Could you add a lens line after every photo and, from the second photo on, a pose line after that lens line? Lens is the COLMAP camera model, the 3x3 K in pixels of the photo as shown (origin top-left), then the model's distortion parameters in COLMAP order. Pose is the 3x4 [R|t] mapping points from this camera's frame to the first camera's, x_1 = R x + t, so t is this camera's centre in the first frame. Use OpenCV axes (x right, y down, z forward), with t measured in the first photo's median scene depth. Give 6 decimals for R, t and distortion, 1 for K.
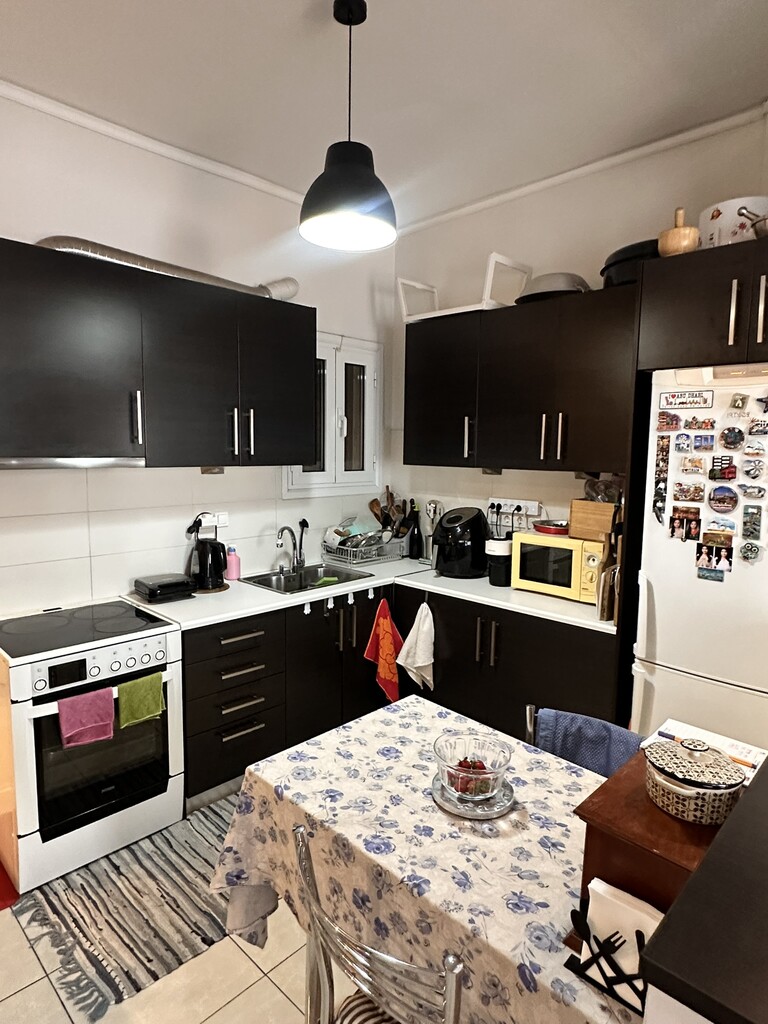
lens RADIAL K [[600.2, 0, 381.6], [0, 600.2, 515.8], [0, 0, 1]] dist [-0.000658, 0.000168]
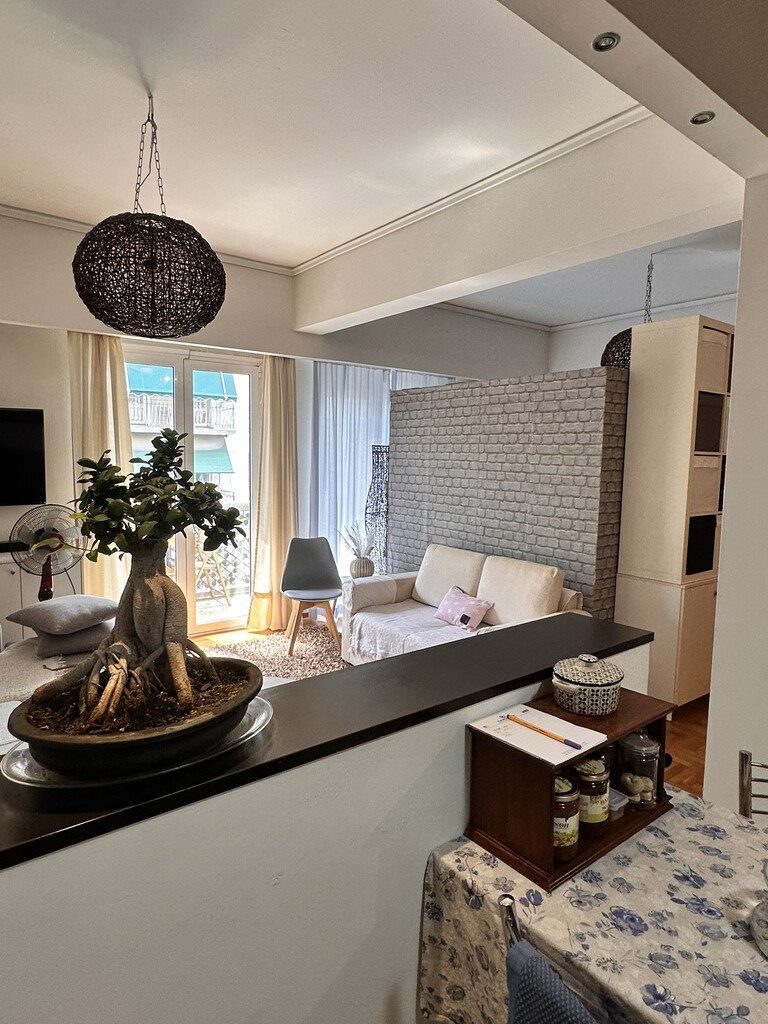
lens RADIAL K [[600.2, 0, 381.6], [0, 600.2, 515.8], [0, 0, 1]] dist [-0.000658, 0.000168]
pose [[-0.989055, -0.049893, 0.138859, 0.625616], [-0.017882, 0.974689, 0.222848, -0.171432], [-0.146463, 0.217926, -0.964913, 1.770511]]
